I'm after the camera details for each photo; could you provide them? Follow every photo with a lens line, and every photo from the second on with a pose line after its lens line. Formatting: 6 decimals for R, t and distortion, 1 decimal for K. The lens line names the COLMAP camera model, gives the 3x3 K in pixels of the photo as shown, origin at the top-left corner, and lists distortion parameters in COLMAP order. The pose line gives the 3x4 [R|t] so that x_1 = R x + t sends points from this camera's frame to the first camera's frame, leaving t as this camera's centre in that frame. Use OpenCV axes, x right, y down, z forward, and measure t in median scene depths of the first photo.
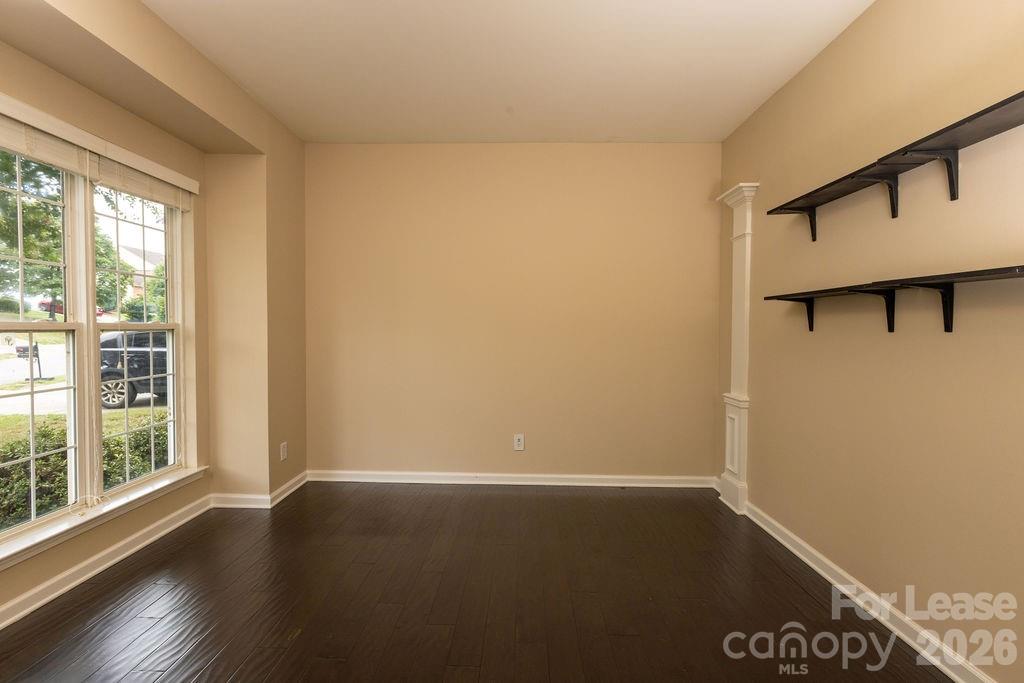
lens RADIAL K [[457.8, 0, 512.0], [0, 457.8, 341.5], [0, 0, 1]] dist [0.003114, 0.000838]
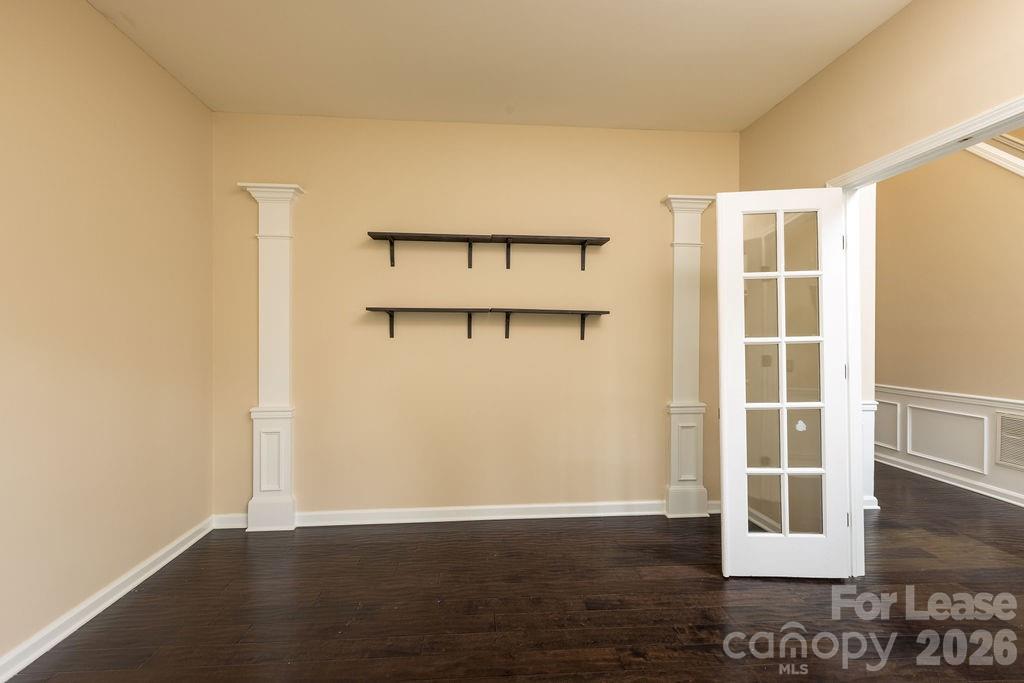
lens RADIAL K [[457.8, 0, 512.0], [0, 457.8, 341.5], [0, 0, 1]] dist [0.003114, 0.000838]
pose [[-0.110913, -0.008115, 0.993797, -0.457705], [0.021926, 0.999703, 0.010610, -0.013025], [-0.993588, 0.022967, -0.110702, 0.591352]]
